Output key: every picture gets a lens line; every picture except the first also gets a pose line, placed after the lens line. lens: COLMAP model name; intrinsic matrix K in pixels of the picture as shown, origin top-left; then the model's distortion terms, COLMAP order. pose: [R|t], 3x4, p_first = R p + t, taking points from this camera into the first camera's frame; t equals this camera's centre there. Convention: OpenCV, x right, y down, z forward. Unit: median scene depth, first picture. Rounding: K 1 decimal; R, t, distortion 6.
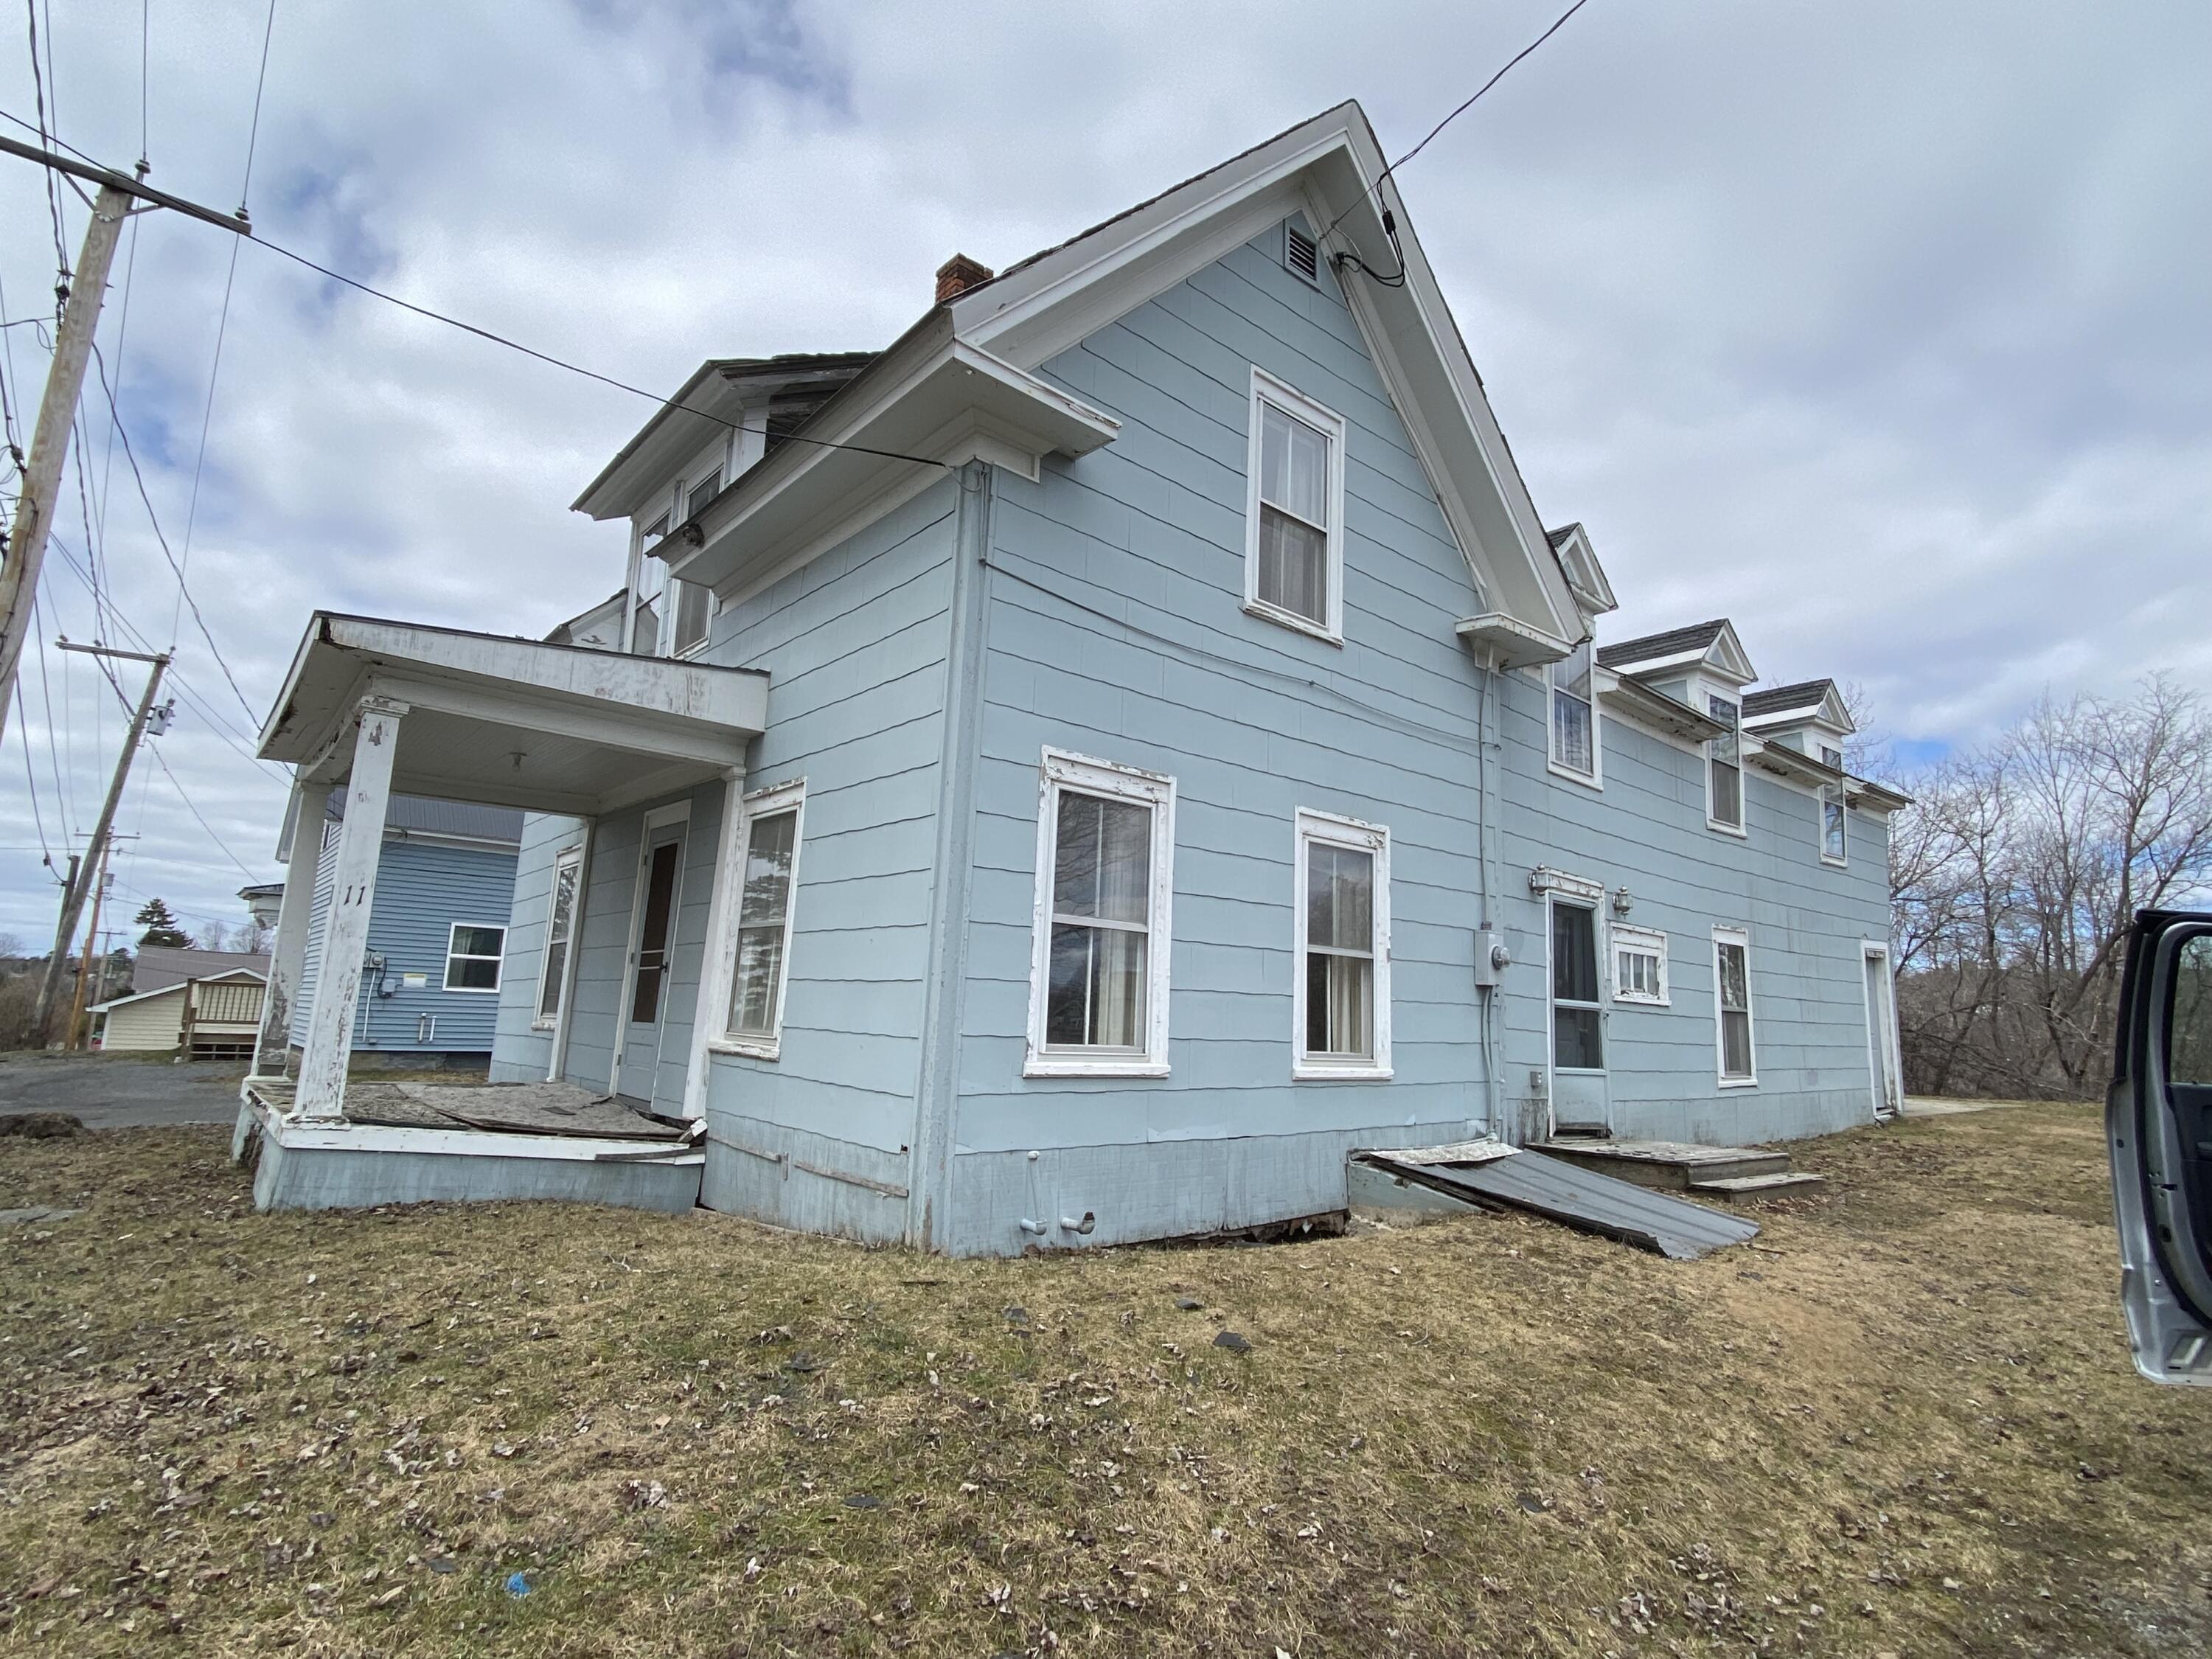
lens RADIAL K [[1105.0, 0, 1106.0], [0, 1105.0, 829.5], [0, 0, 1]] dist [0.044050, -0.043089]
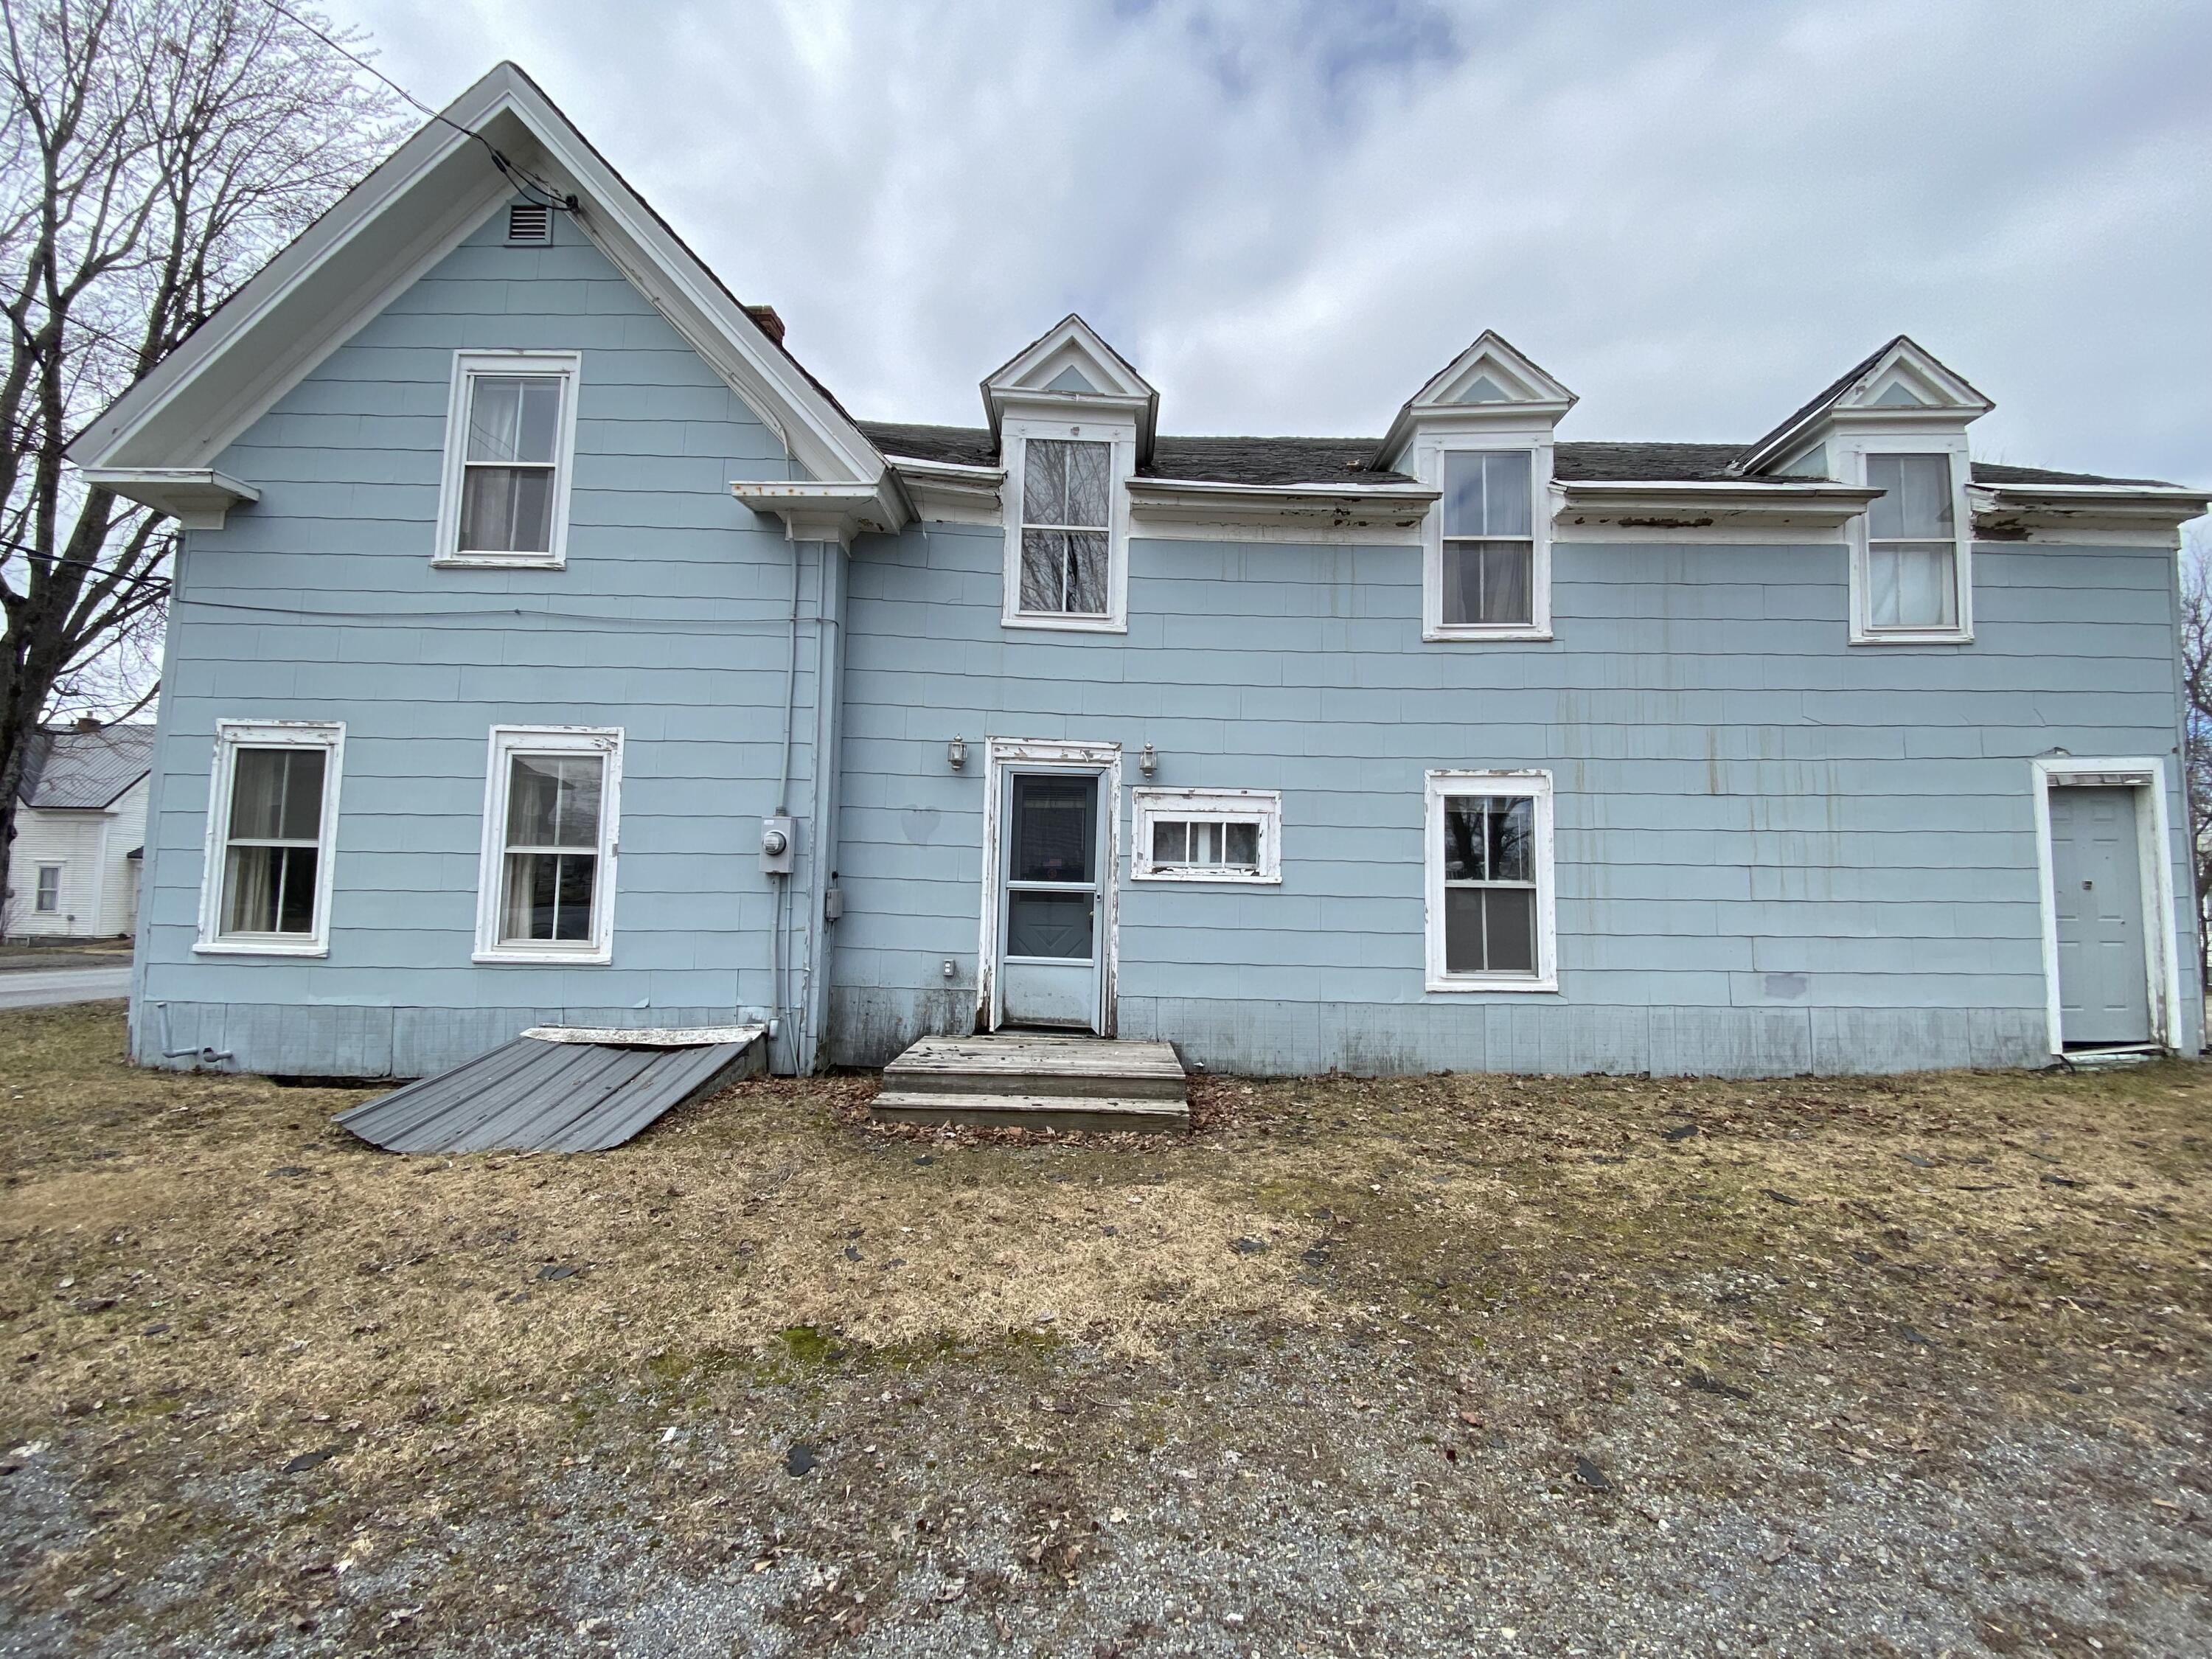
lens RADIAL K [[1000.2, 0, 1106.0], [0, 1000.2, 829.5], [0, 0, 1]] dist [0.013428, -0.025758]
pose [[0.776212, -0.077502, -0.625691, 0.221200], [0.119679, 0.992484, 0.025535, 0.022861], [0.619009, -0.094703, 0.779653, 0.098411]]
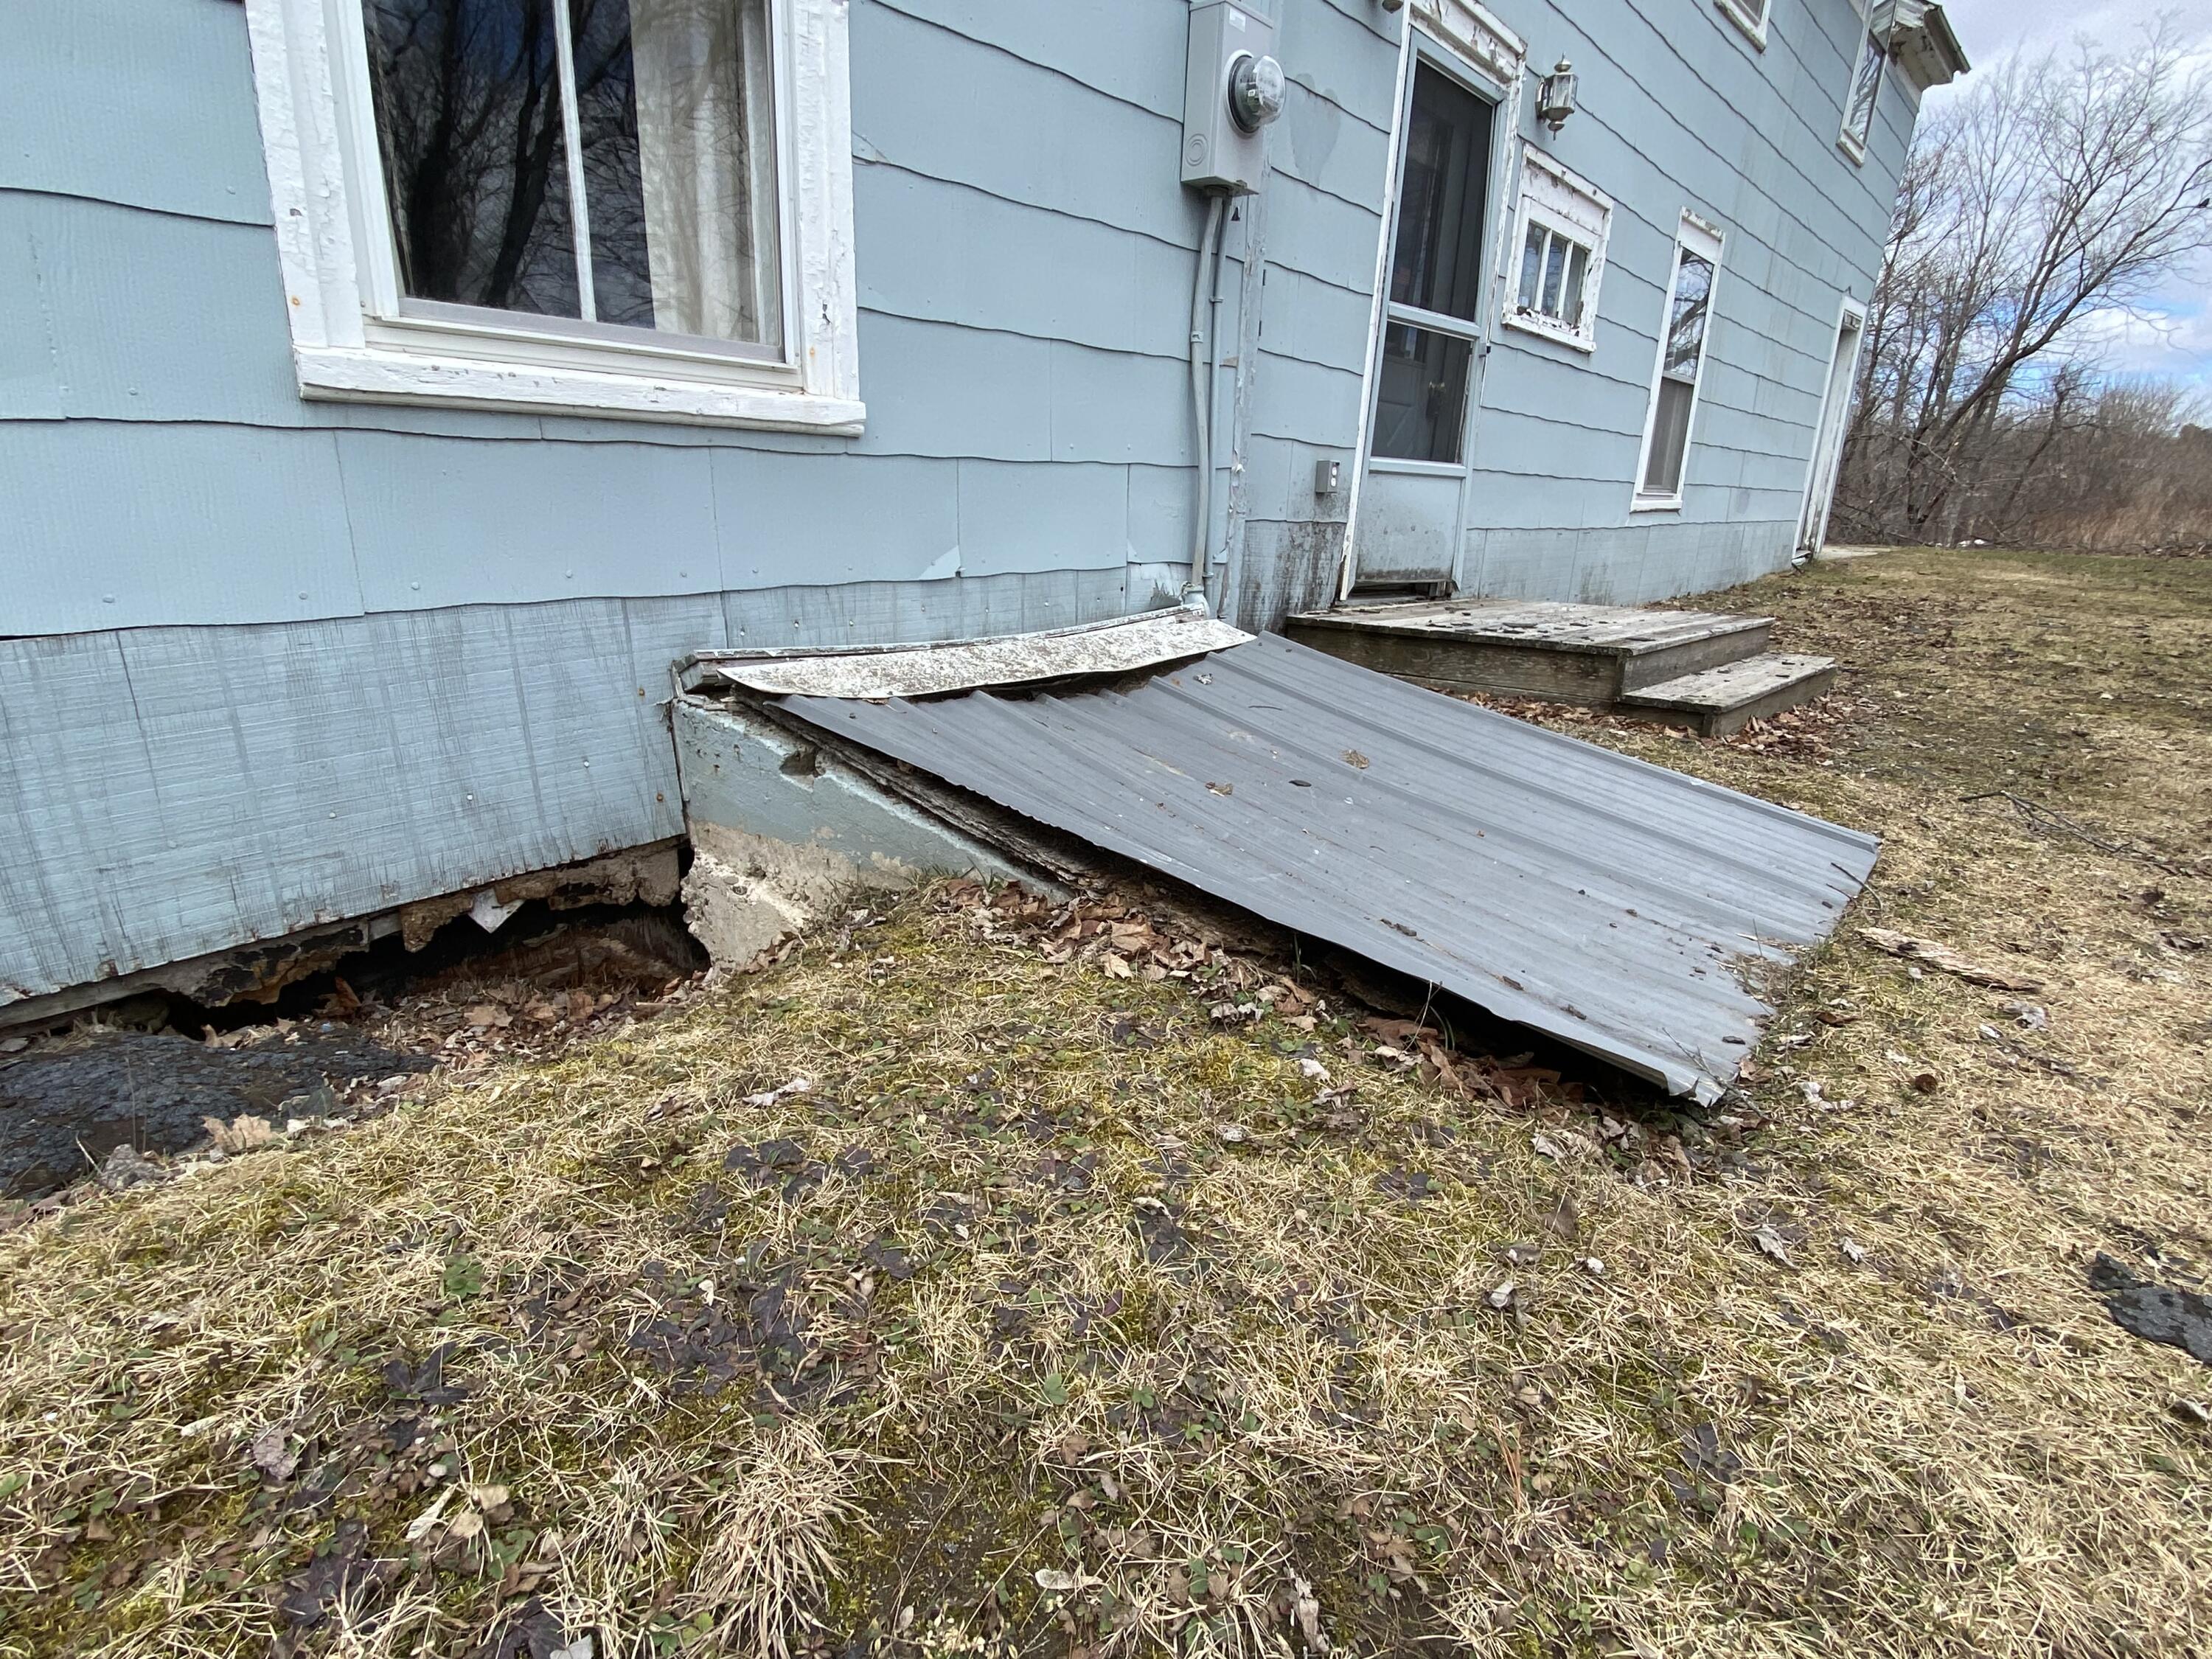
lens RADIAL K [[1105.0, 0, 1106.0], [0, 1105.0, 829.5], [0, 0, 1]] dist [0.044050, -0.043089]
pose [[0.990514, -0.047761, 0.128847, 0.050104], [-0.015474, 0.892923, 0.449944, 0.032451], [-0.136540, -0.447669, 0.883713, 0.117728]]
